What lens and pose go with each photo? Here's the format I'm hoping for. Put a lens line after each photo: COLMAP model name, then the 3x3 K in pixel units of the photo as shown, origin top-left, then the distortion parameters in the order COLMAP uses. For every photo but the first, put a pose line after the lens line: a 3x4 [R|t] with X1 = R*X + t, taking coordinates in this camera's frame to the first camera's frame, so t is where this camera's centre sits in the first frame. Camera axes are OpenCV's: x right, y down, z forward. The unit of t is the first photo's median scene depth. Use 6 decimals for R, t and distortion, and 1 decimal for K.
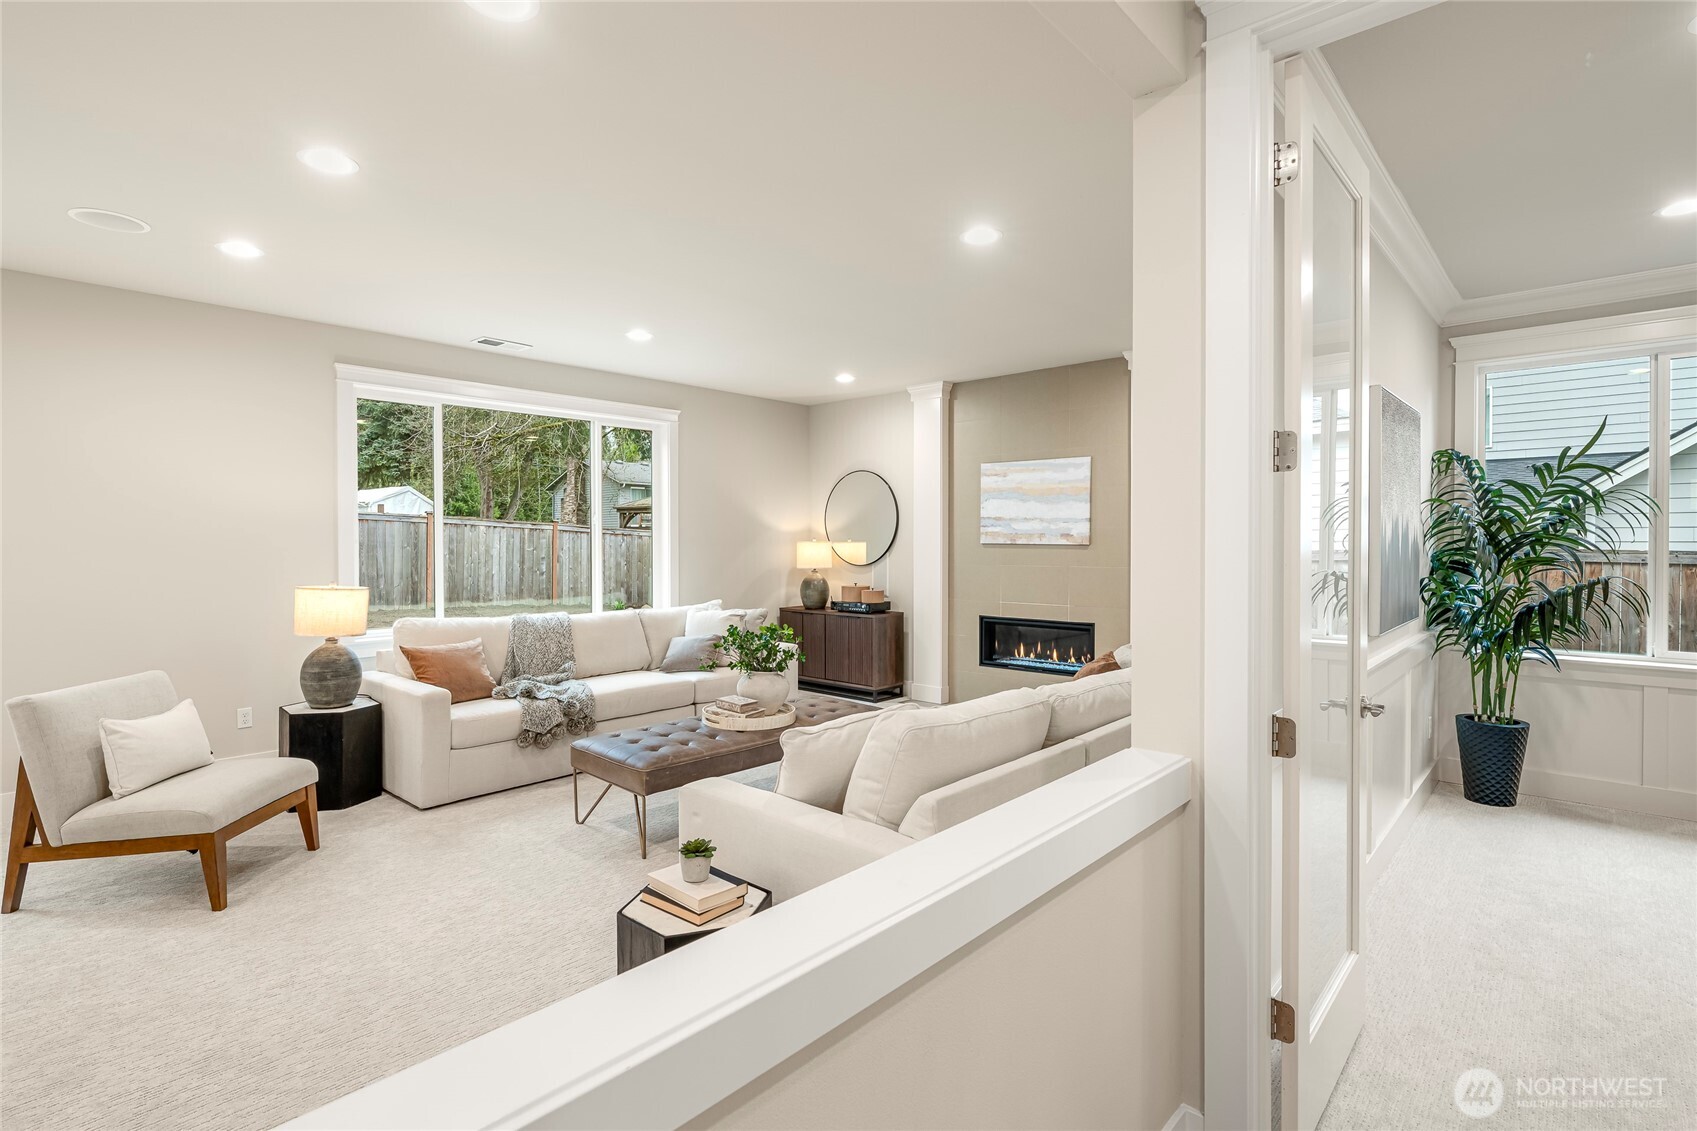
lens RADIAL K [[813.4, 0, 843.5], [0, 813.4, 543.9], [0, 0, 1]] dist [-0.000606, -0.000020]
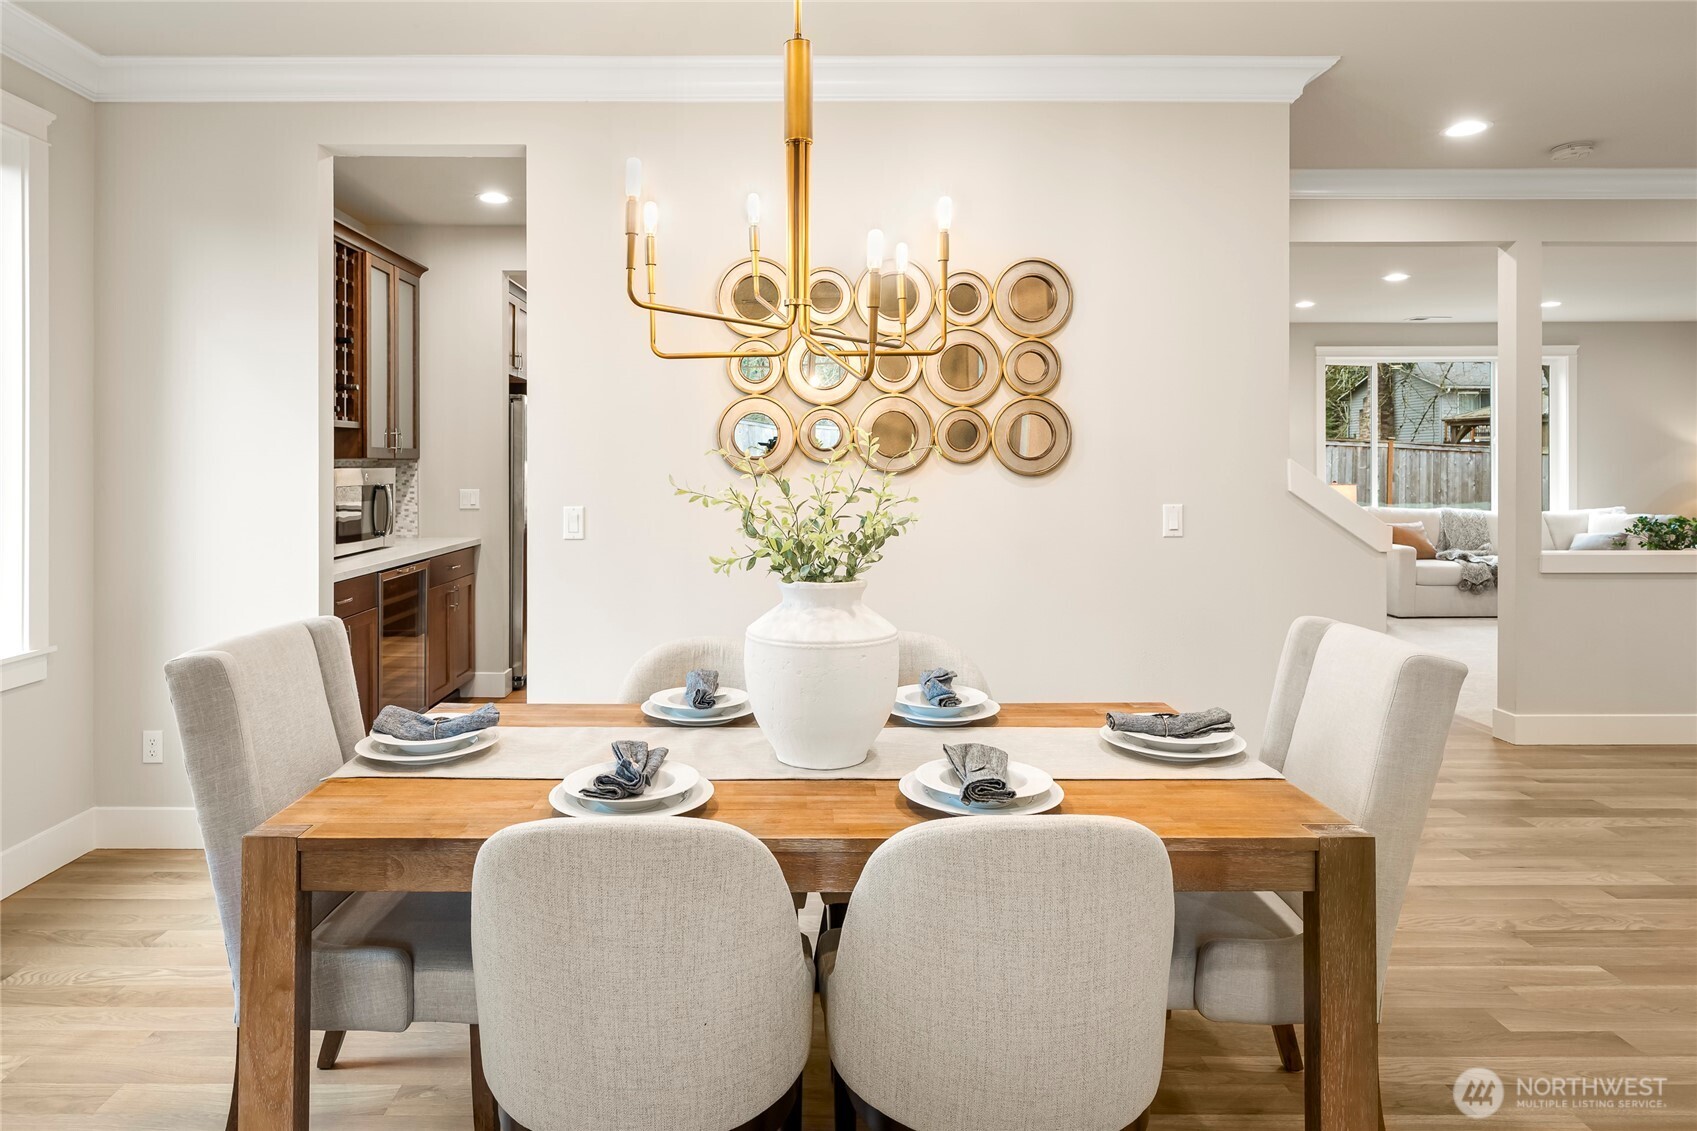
lens RADIAL K [[931.9, 0, 845.0], [0, 931.9, 459.9], [0, 0, 1]] dist [0.001969, 0.001160]
pose [[0.677162, -0.001328, -0.735832, 0.092604], [-0.001939, 0.999992, -0.003588, 0.009360], [0.735831, 0.003856, 0.677154, -0.866313]]
